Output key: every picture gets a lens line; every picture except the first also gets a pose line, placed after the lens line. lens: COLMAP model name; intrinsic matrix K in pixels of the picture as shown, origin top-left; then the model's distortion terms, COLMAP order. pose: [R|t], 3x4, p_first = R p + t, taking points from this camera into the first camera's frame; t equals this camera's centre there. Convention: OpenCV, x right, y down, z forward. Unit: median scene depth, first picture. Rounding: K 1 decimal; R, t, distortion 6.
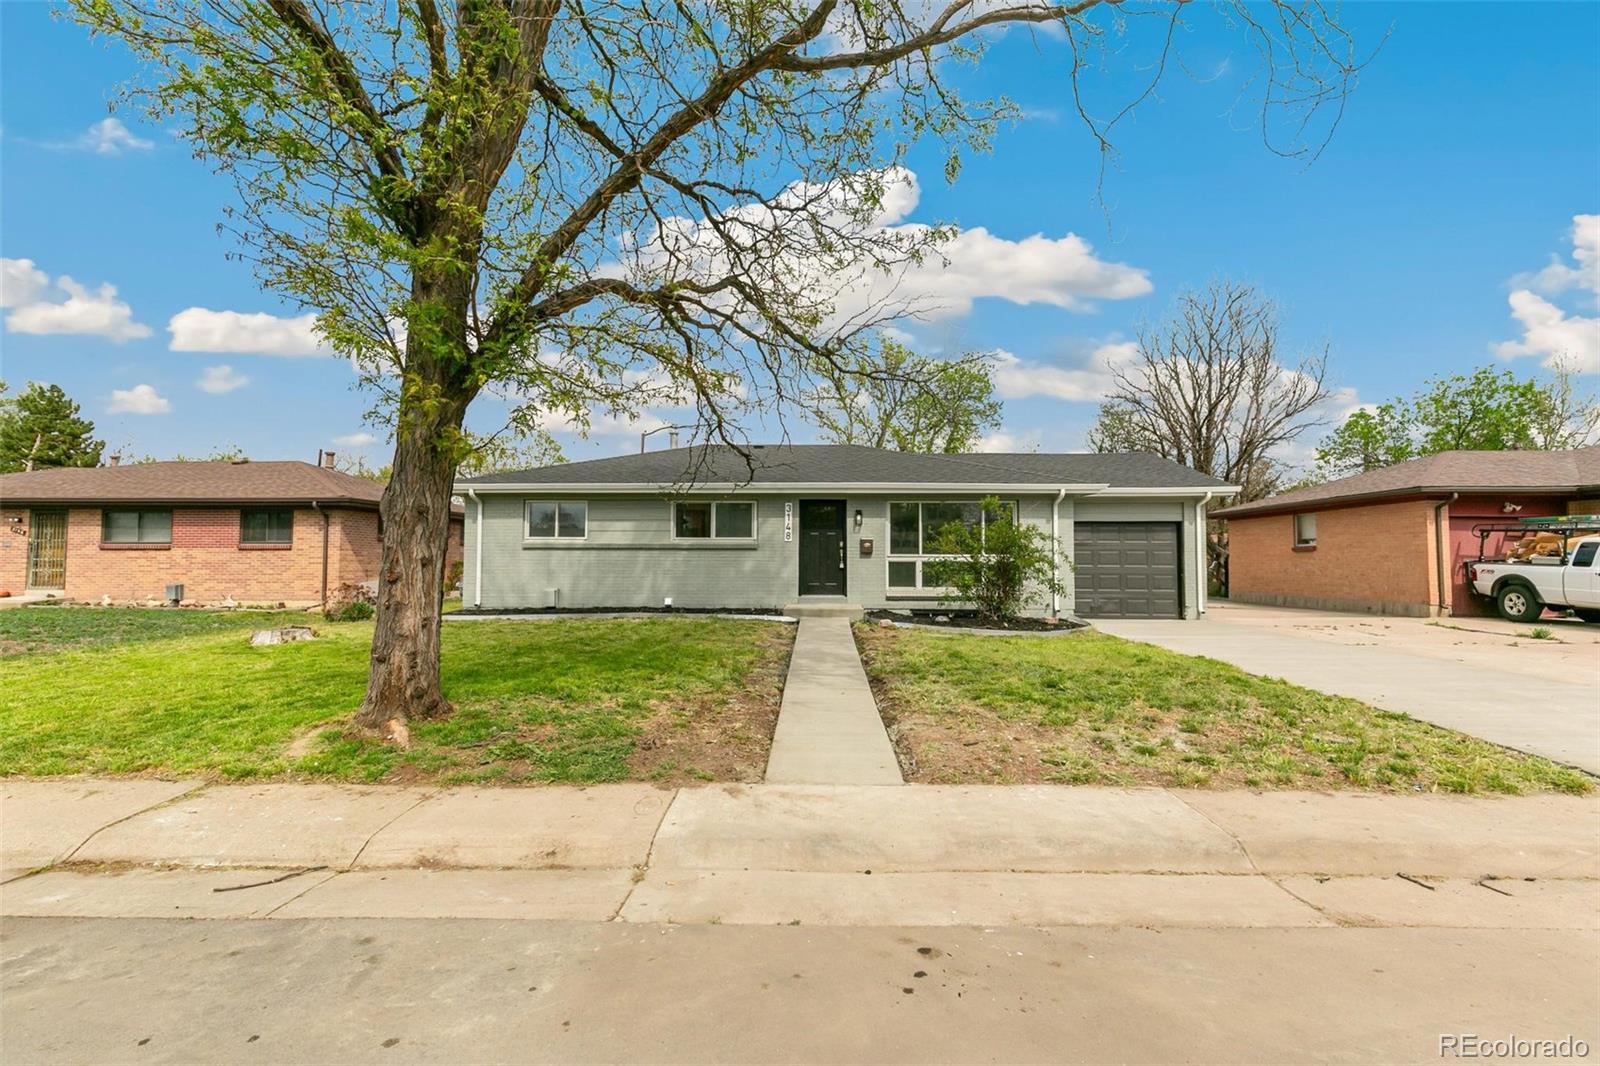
lens RADIAL K [[724.6, 0, 797.6], [0, 724.6, 535.3], [0, 0, 1]] dist [0.004254, -0.000386]
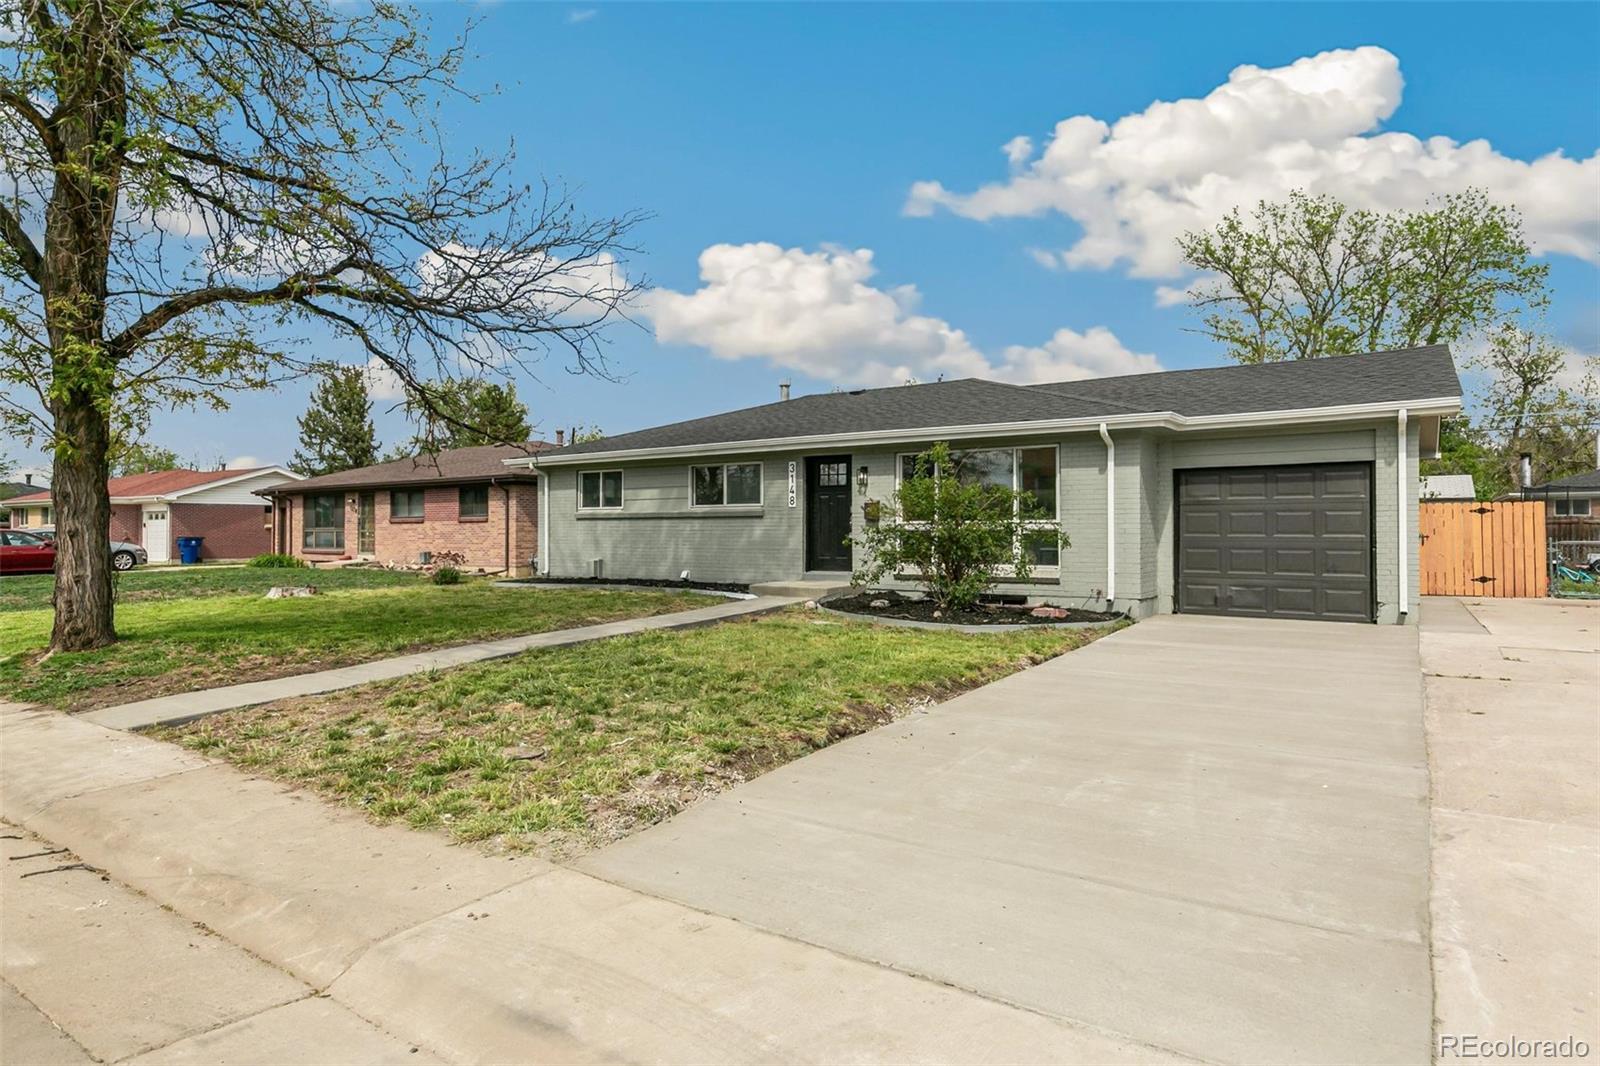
lens RADIAL K [[883.6, 0, 795.6], [0, 883.6, 522.6], [0, 0, 1]] dist [-0.002888, 0.000640]
pose [[0.837341, -0.009131, -0.546605, 0.552250], [0.024387, 0.999489, 0.020661, 0.005317], [0.546137, -0.030631, 0.837135, 0.134431]]
